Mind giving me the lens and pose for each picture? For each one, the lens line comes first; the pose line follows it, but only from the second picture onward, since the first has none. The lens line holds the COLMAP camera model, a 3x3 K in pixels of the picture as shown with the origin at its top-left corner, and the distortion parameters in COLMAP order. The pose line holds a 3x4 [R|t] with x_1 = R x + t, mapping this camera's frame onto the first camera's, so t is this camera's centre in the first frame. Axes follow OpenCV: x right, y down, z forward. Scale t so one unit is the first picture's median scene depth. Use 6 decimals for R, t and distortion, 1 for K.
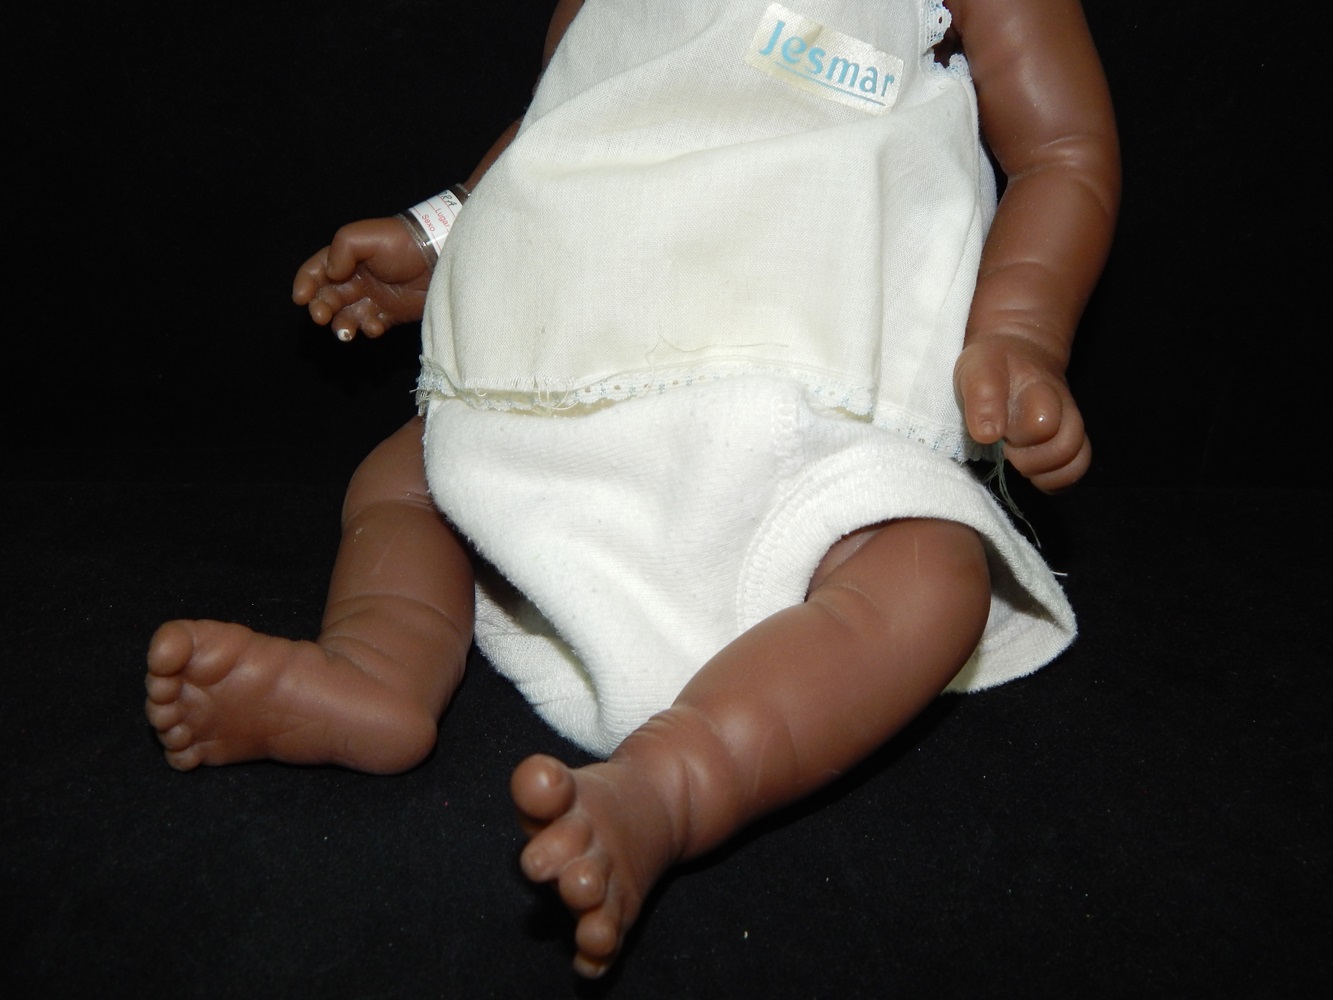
lens RADIAL K [[1205.9, 0, 674.7], [0, 1205.9, 473.7], [0, 0, 1]] dist [-0.002703, -0.024851]
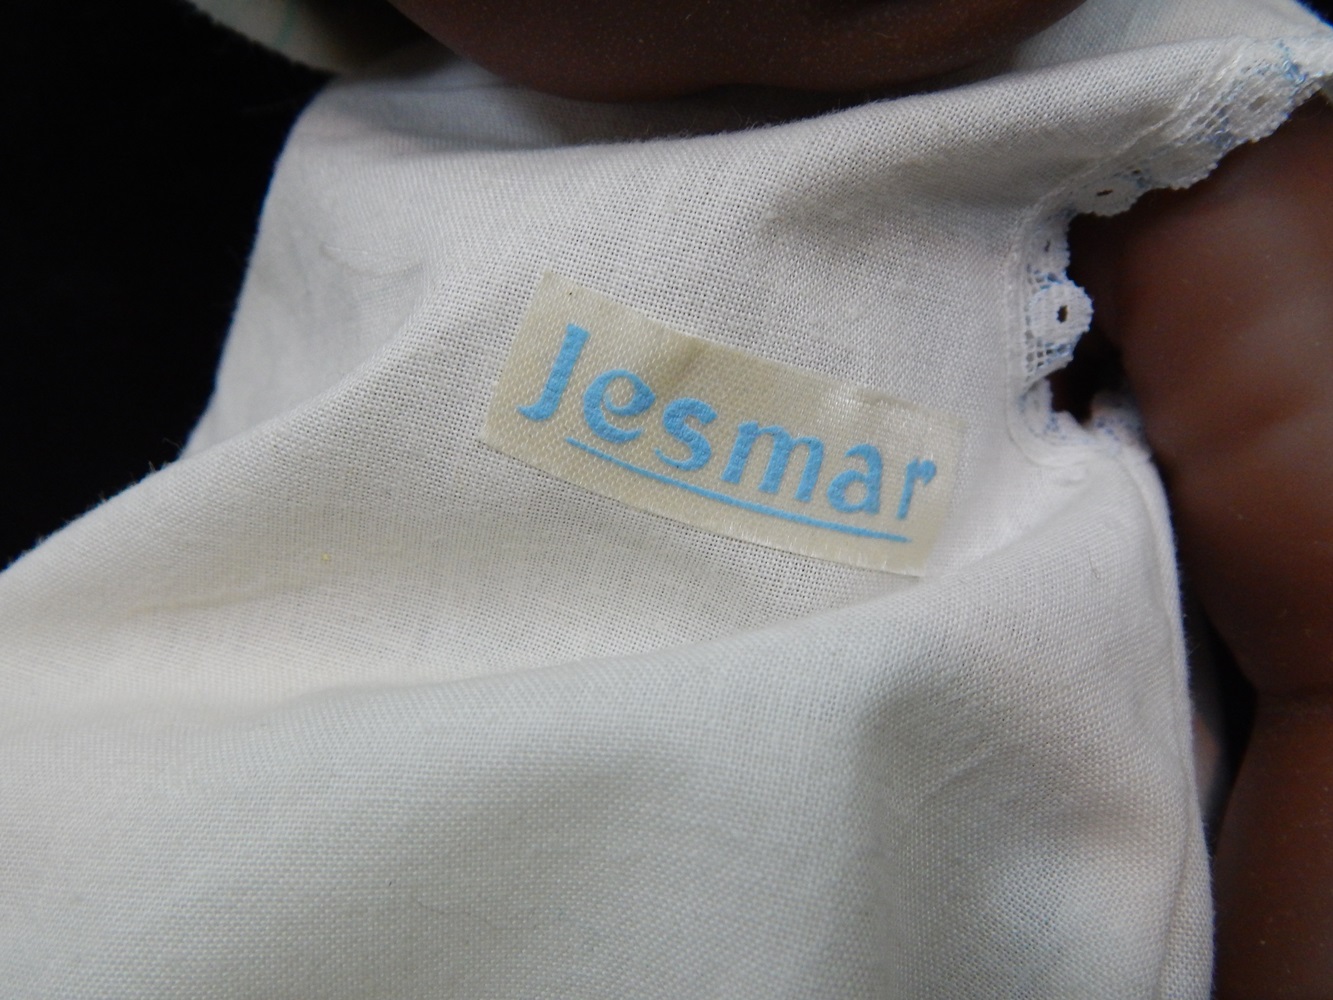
lens RADIAL K [[1205.9, 0, 663.2], [0, 1205.9, 500.3], [0, 0, 1]] dist [-0.002703, -0.024851]
pose [[0.992062, 0.006696, -0.125573, 0.151614], [-0.030697, 0.981267, -0.190190, -0.255945], [0.121947, 0.192534, 0.973683, 0.659352]]
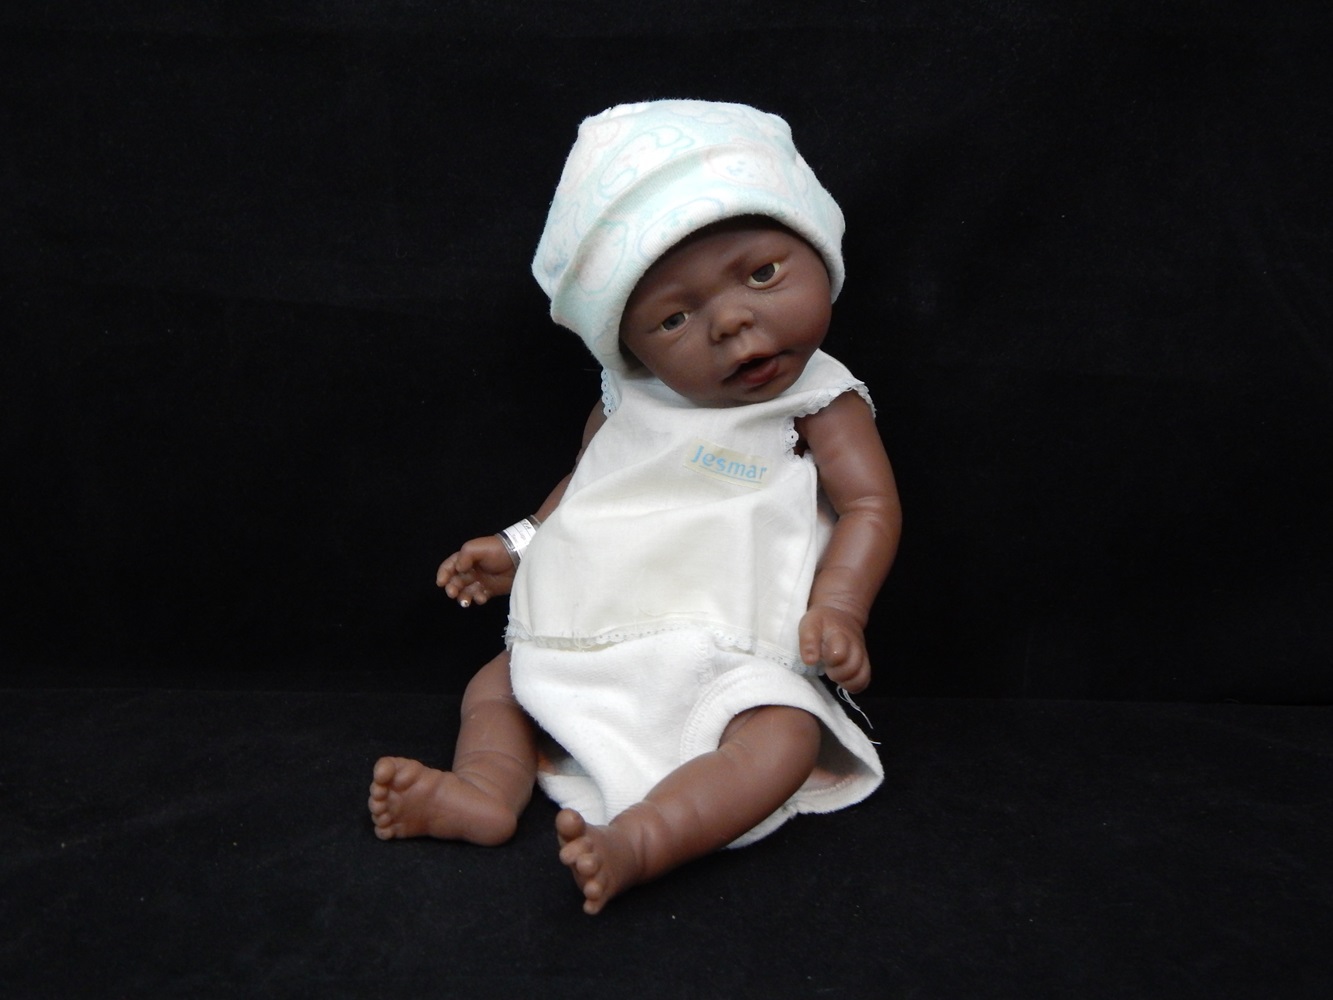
lens RADIAL K [[1205.9, 0, 680.7], [0, 1205.9, 506.2], [0, 0, 1]] dist [-0.002703, -0.024851]
pose [[0.999292, -0.005999, -0.037139, 0.122432], [-0.000184, 0.986413, -0.164283, 0.037583], [0.037620, 0.164174, 0.985714, -0.870776]]
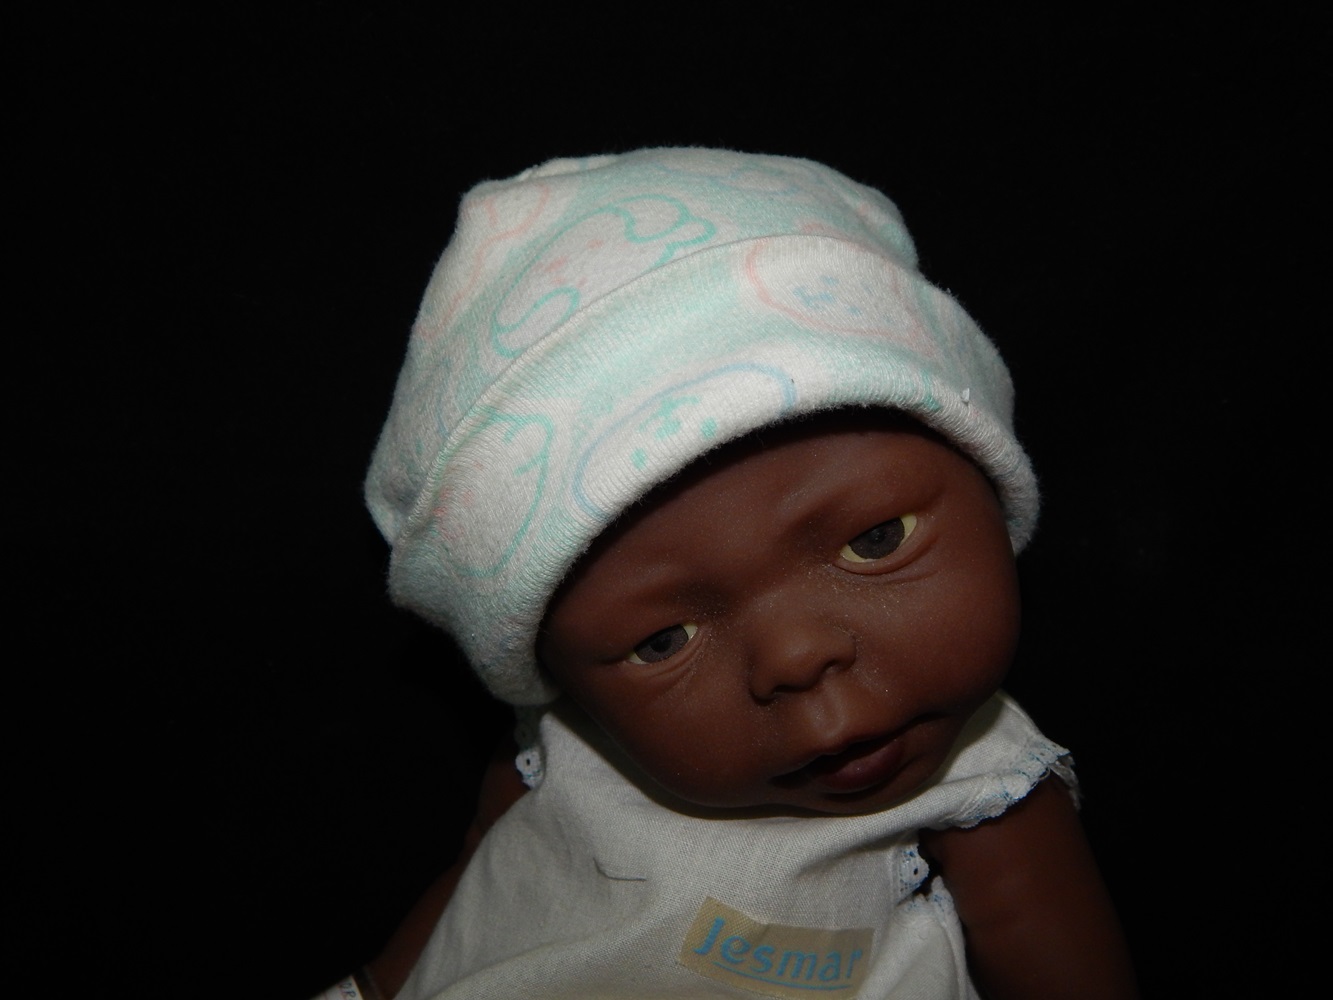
lens RADIAL K [[1205.9, 0, 662.8], [0, 1205.9, 496.1], [0, 0, 1]] dist [-0.002703, -0.024851]
pose [[0.999488, 0.006200, -0.031394, 0.071011], [-0.014334, 0.963874, -0.265971, -0.423601], [0.028610, 0.266285, 0.963470, 0.112918]]
